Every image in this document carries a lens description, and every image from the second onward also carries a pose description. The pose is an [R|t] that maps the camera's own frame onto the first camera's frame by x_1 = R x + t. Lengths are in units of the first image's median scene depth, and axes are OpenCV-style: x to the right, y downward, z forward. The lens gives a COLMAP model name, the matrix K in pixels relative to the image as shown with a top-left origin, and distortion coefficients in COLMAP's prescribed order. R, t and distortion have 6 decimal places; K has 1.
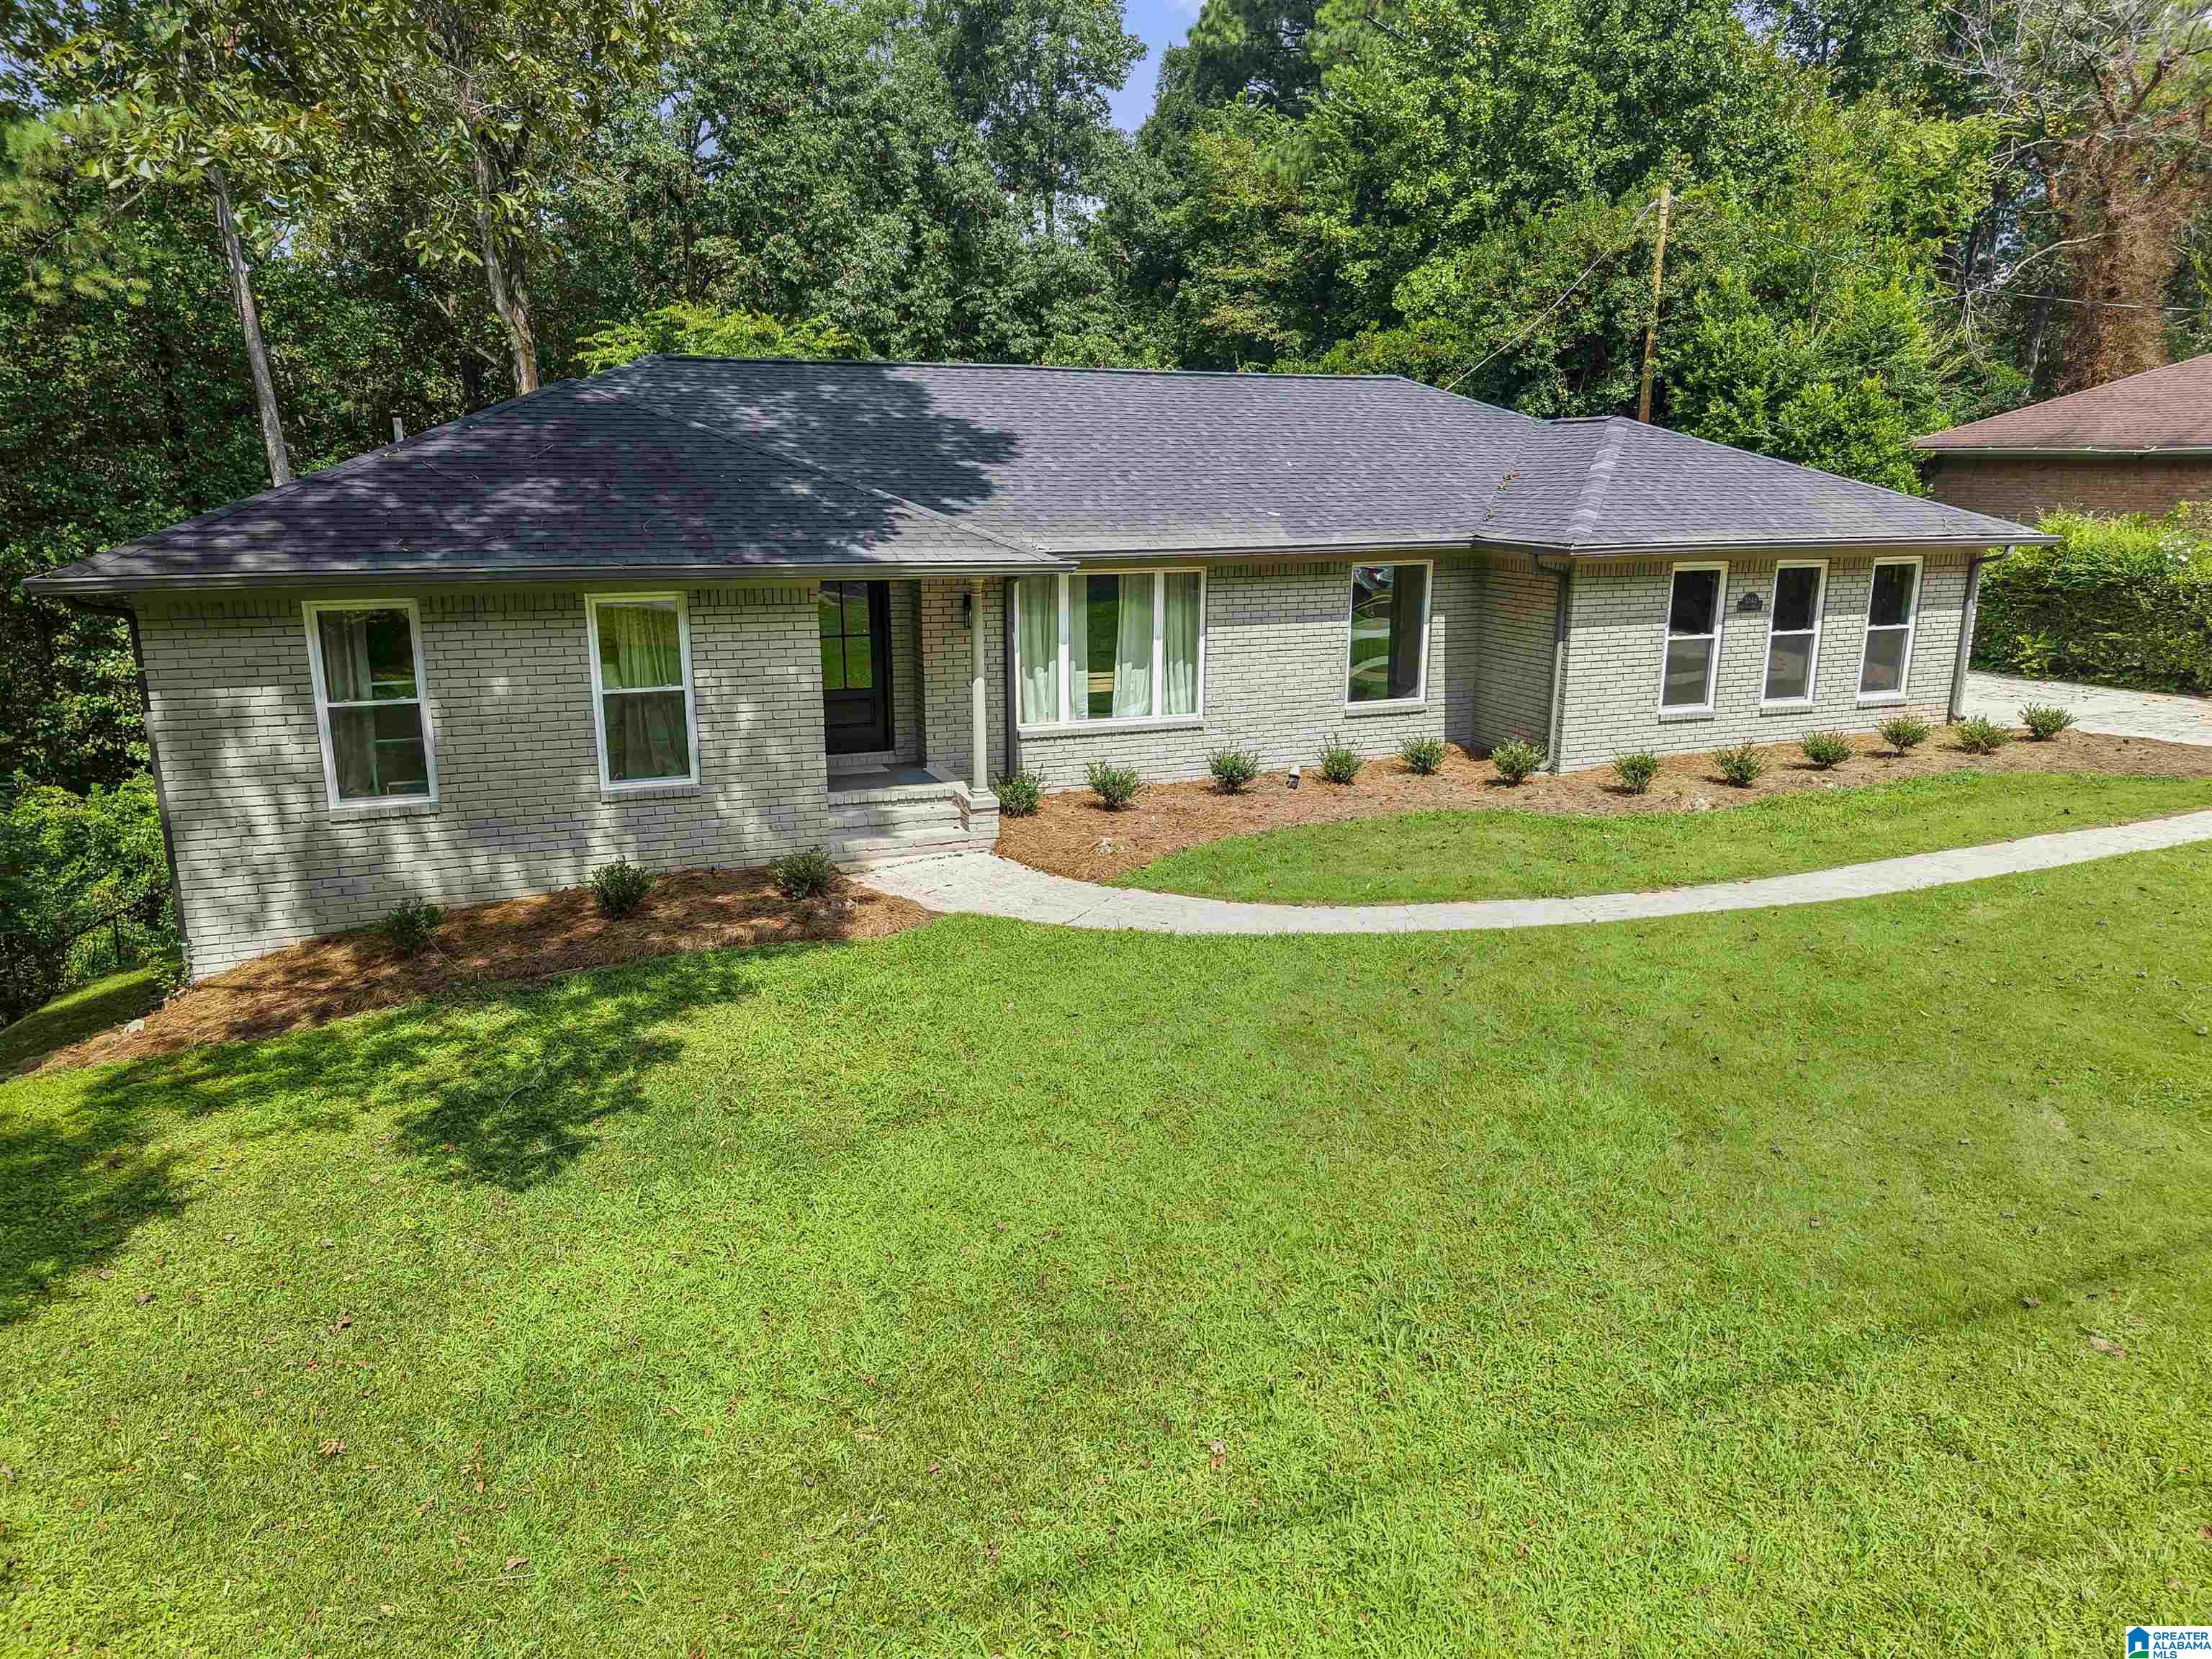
lens RADIAL K [[1521.9, 0, 1130.3], [0, 1521.9, 827.3], [0, 0, 1]] dist [0.018837, -0.029446]
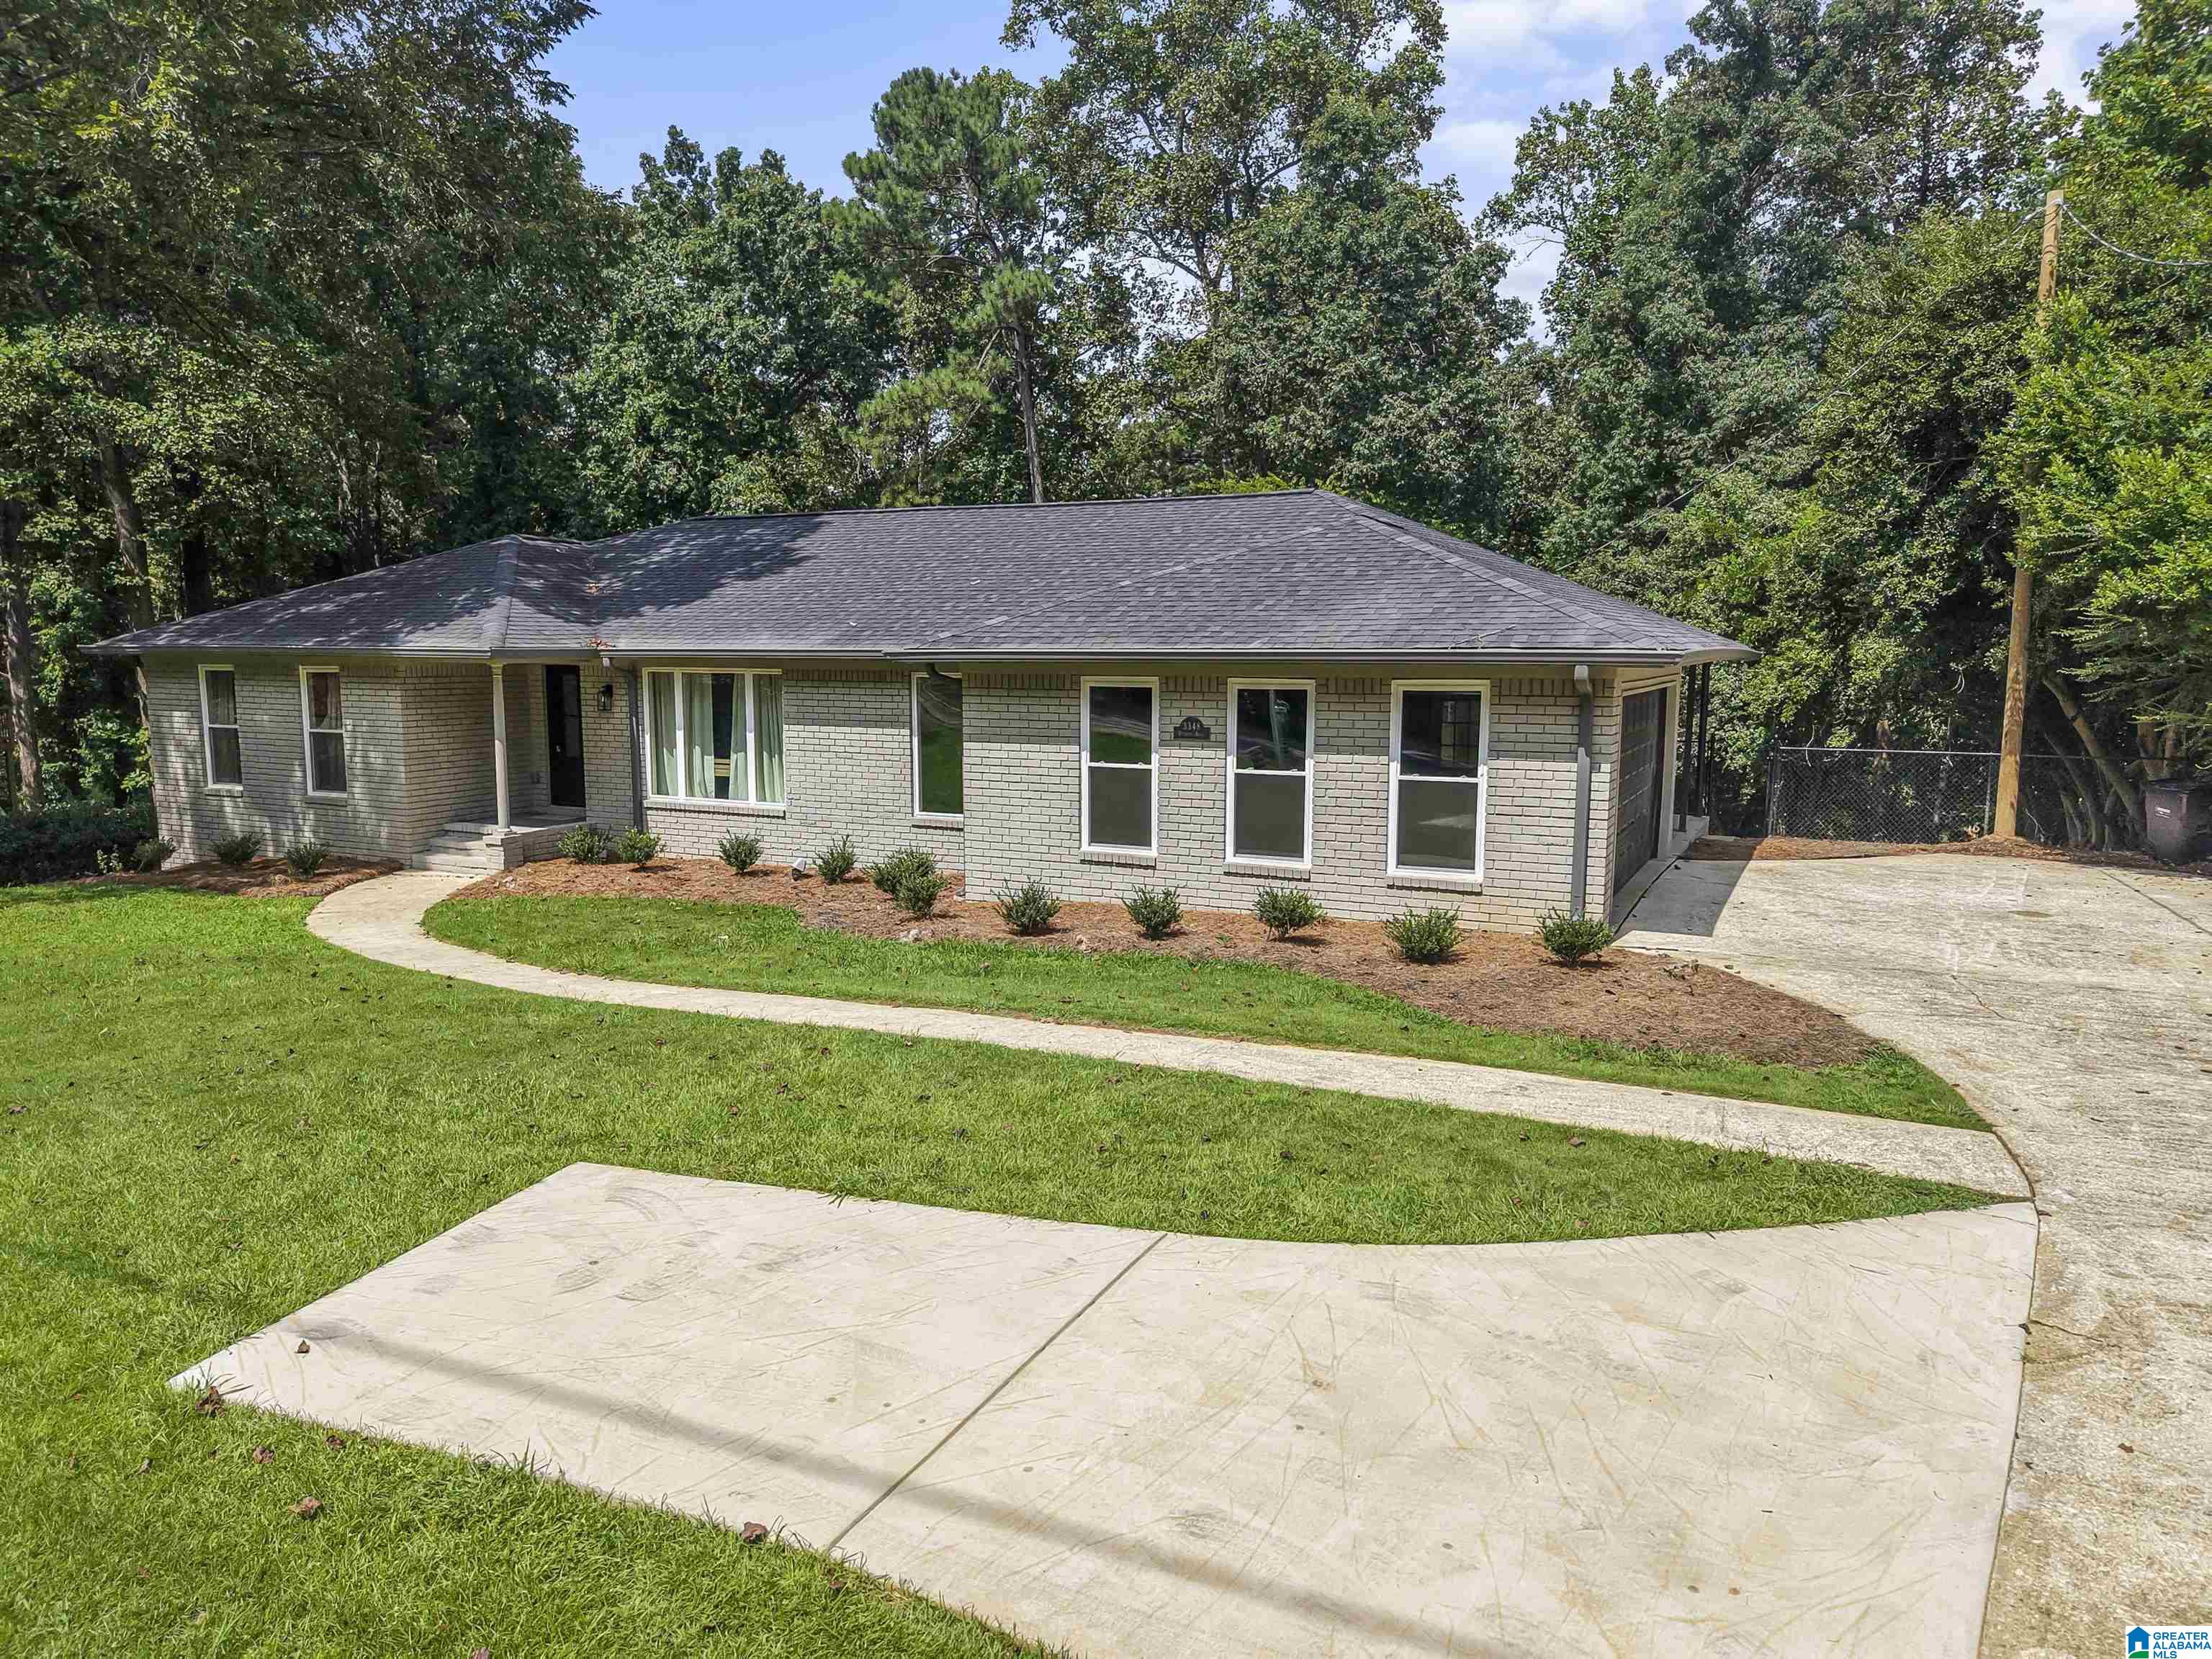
lens RADIAL K [[1521.9, 0, 1101.3], [0, 1521.9, 835.0], [0, 0, 1]] dist [0.018837, -0.029446]
pose [[0.649421, 0.093243, -0.754691, 0.986873], [-0.178762, 0.983361, -0.032331, -0.057293], [0.739119, 0.155906, 0.655283, 0.448036]]
